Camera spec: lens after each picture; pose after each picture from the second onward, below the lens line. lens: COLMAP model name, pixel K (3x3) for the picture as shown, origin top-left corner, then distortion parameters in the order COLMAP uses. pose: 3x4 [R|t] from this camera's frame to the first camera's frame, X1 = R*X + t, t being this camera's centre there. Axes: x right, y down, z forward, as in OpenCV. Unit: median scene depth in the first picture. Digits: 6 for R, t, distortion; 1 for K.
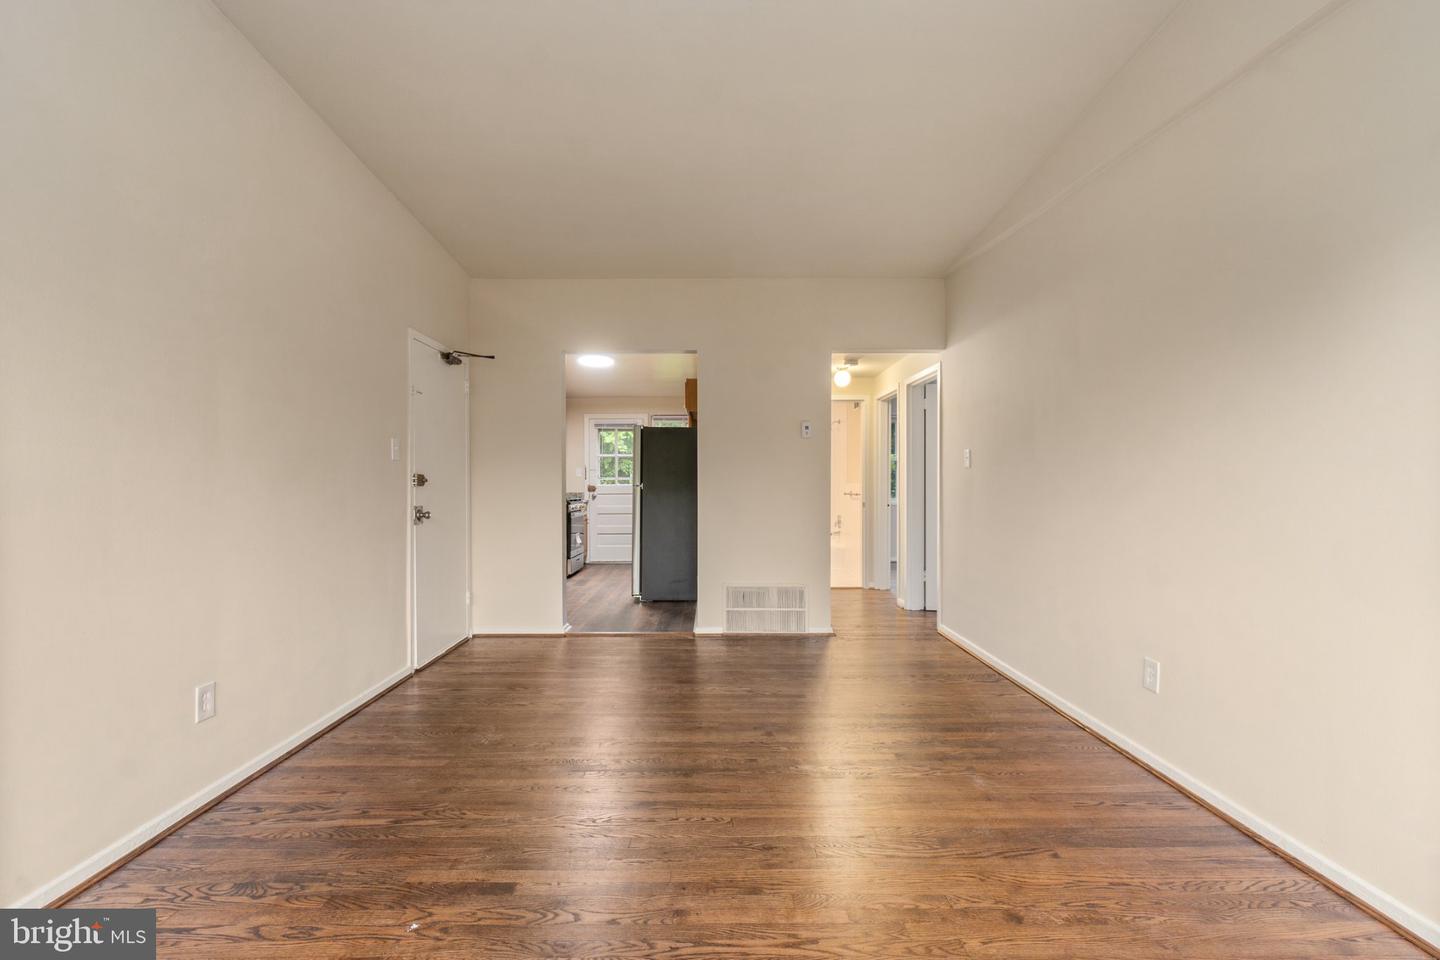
lens RADIAL K [[625.1, 0, 715.4], [0, 625.1, 496.0], [0, 0, 1]] dist [-0.005421, 0.000200]
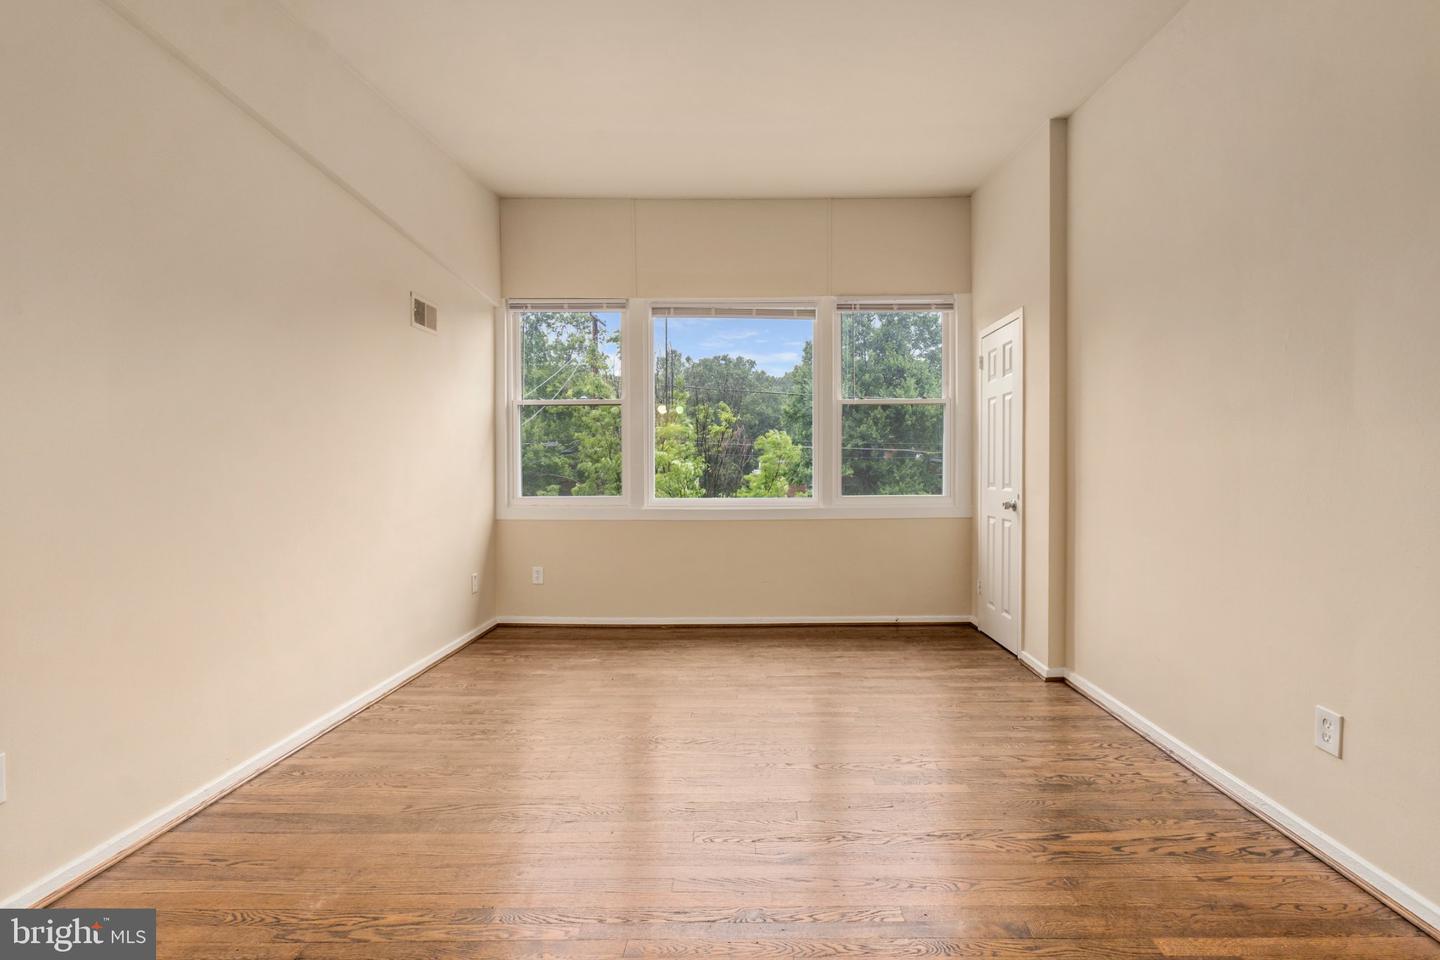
lens RADIAL K [[632.4, 0, 755.1], [0, 632.4, 473.2], [0, 0, 1]] dist [-0.000325, 0.000278]
pose [[-0.999899, 0.002686, 0.013943, -0.045331], [0.002996, 0.999749, 0.022222, -0.019464], [-0.013879, 0.022262, -0.999656, 1.114638]]
